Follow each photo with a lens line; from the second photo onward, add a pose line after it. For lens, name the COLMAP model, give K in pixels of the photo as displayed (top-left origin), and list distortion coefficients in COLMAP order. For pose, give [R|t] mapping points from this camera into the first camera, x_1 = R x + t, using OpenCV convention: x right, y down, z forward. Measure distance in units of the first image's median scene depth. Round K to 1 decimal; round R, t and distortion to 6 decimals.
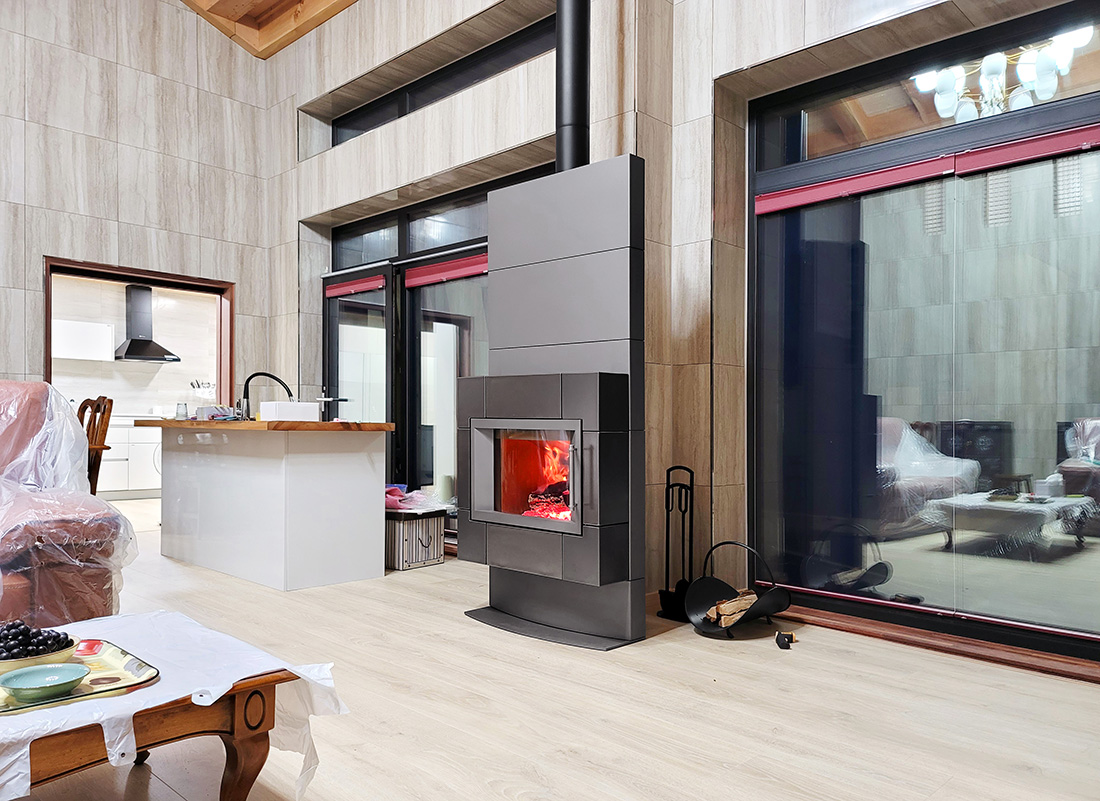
lens RADIAL K [[806.1, 0, 524.0], [0, 806.1, 418.4], [0, 0, 1]] dist [0.021103, -0.004973]
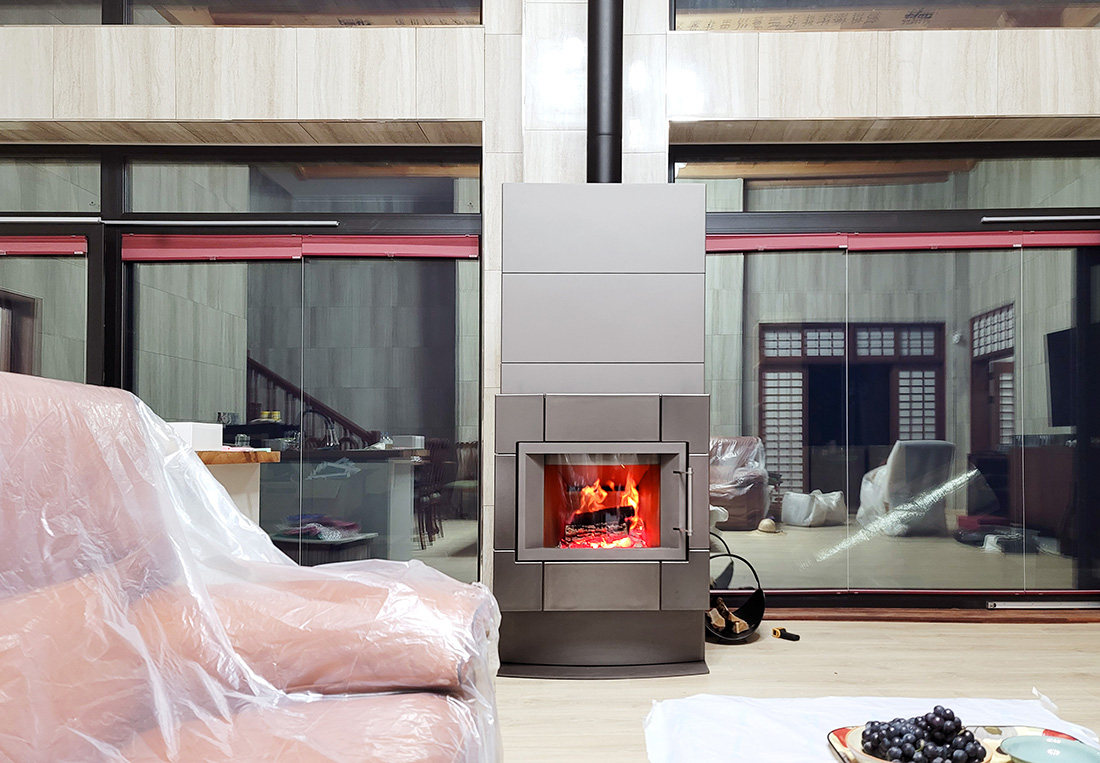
lens RADIAL K [[851.7, 0, 621.2], [0, 851.7, 413.4], [0, 0, 1]] dist [0.036397, -0.001835]
pose [[0.707096, 0.012674, 0.707004, -0.478428], [0.009337, 0.999585, -0.027258, -0.003914], [-0.707056, 0.025875, 0.706684, 0.210616]]
